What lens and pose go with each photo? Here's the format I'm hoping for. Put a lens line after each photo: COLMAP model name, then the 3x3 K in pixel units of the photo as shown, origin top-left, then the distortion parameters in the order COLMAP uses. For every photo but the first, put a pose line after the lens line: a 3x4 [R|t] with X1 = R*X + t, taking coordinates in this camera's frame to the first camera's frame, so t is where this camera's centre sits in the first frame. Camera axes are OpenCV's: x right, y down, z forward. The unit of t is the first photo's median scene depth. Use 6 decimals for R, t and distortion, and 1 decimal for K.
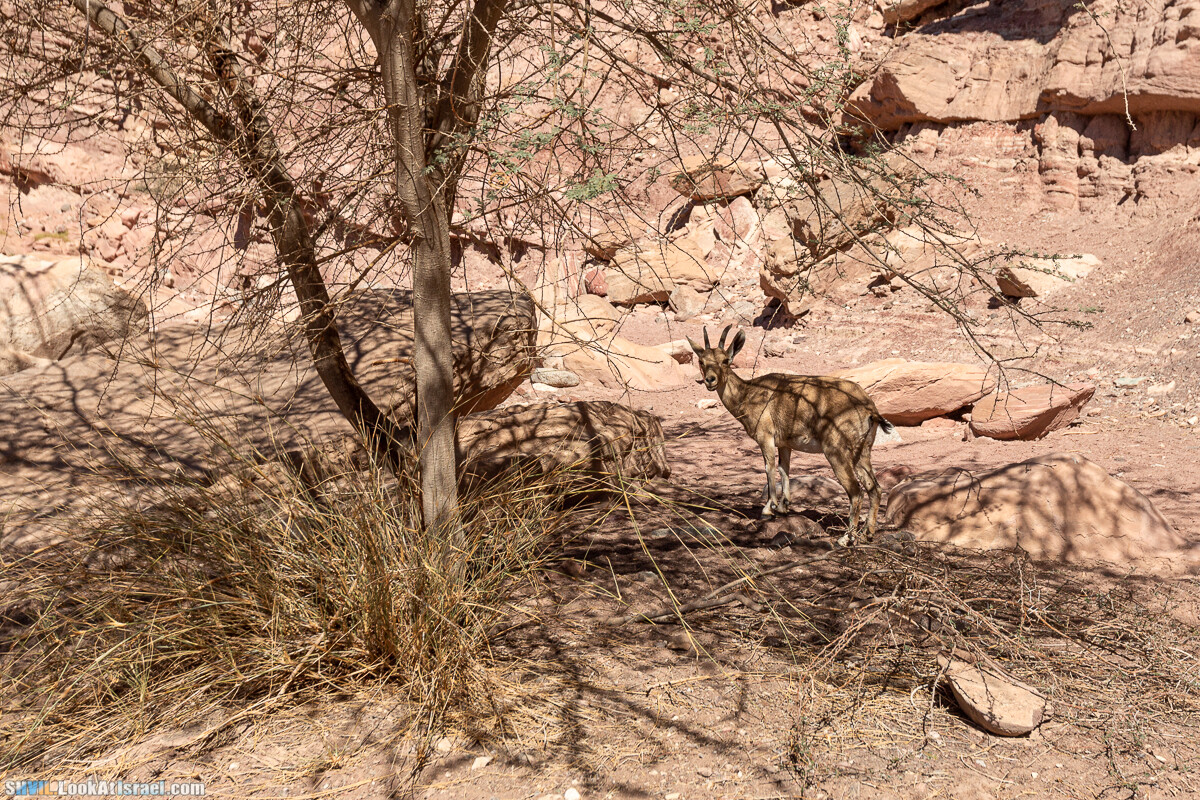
lens RADIAL K [[1220.8, 0, 600.1], [0, 1220.8, 397.8], [0, 0, 1]] dist [-0.010898, 0.000000]
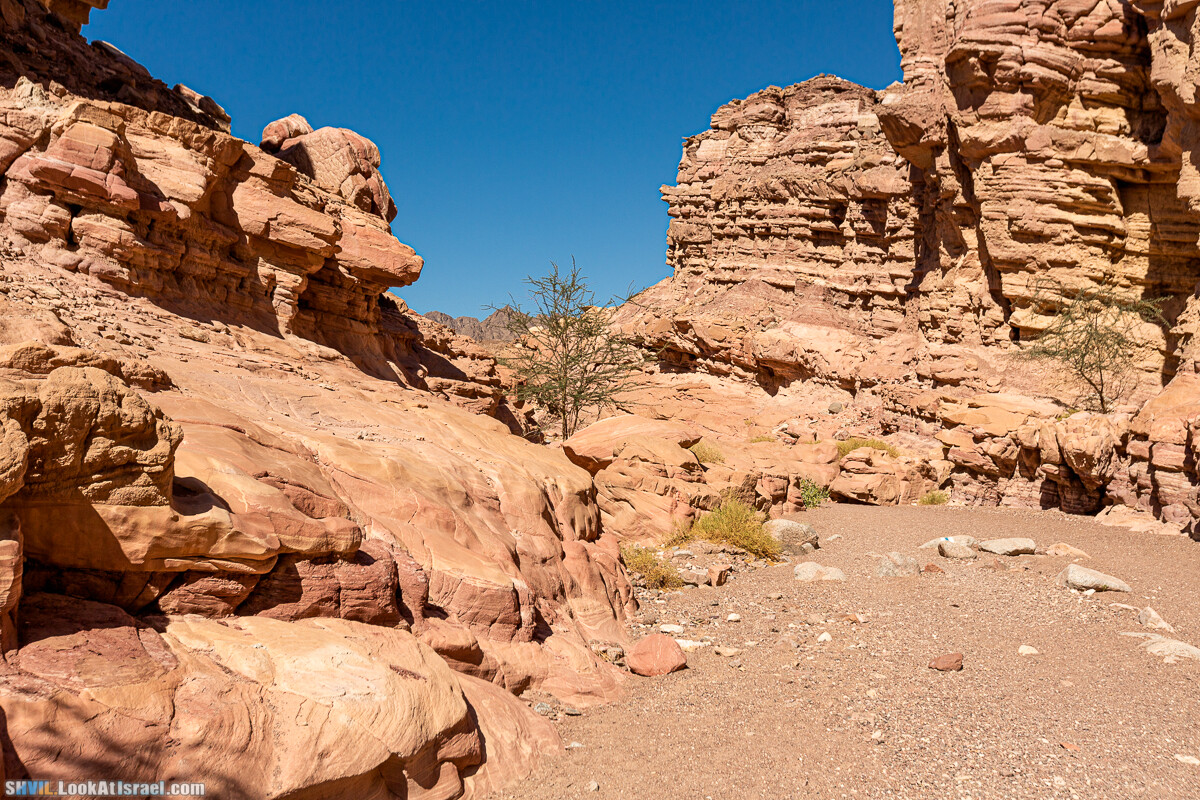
lens RADIAL K [[1220.8, 0, 599.8], [0, 1220.8, 401.3], [0, 0, 1]] dist [-0.010898, 0.000000]
pose [[0.860690, -0.017457, -0.508831, -0.188800], [-0.072699, 0.984957, -0.156762, -0.040024], [0.503913, 0.171915, 0.846473, 0.326914]]
